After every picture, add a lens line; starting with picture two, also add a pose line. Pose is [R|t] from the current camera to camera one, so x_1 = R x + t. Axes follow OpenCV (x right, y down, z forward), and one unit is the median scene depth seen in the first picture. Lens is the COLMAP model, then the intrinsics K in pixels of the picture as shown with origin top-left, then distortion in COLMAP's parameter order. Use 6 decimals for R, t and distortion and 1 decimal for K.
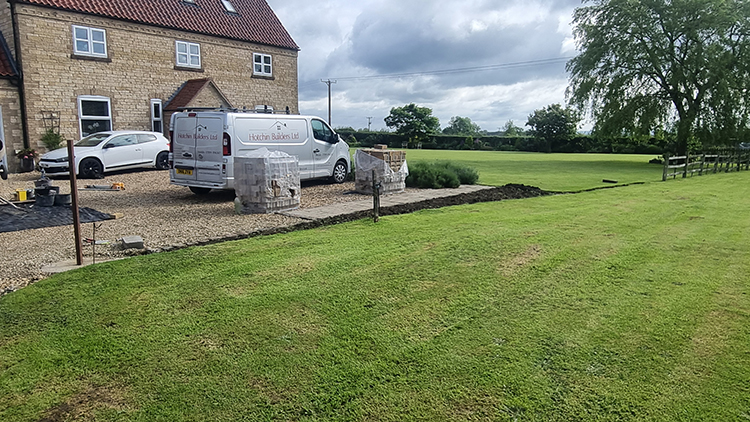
lens RADIAL K [[524.4, 0, 375.2], [0, 524.4, 216.3], [0, 0, 1]] dist [0.011390, -0.005876]
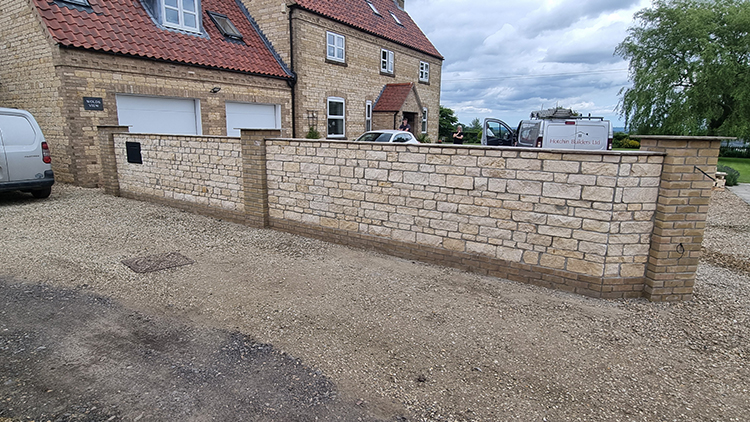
lens RADIAL K [[416.0, 0, 375.0], [0, 416.0, 211.0], [0, 0, 1]] dist [0.000561, -0.001302]
pose [[0.993355, -0.008730, 0.114761, -0.524166], [0.003819, 0.999070, 0.042941, -0.025778], [-0.115029, -0.042217, 0.992465, 0.107274]]
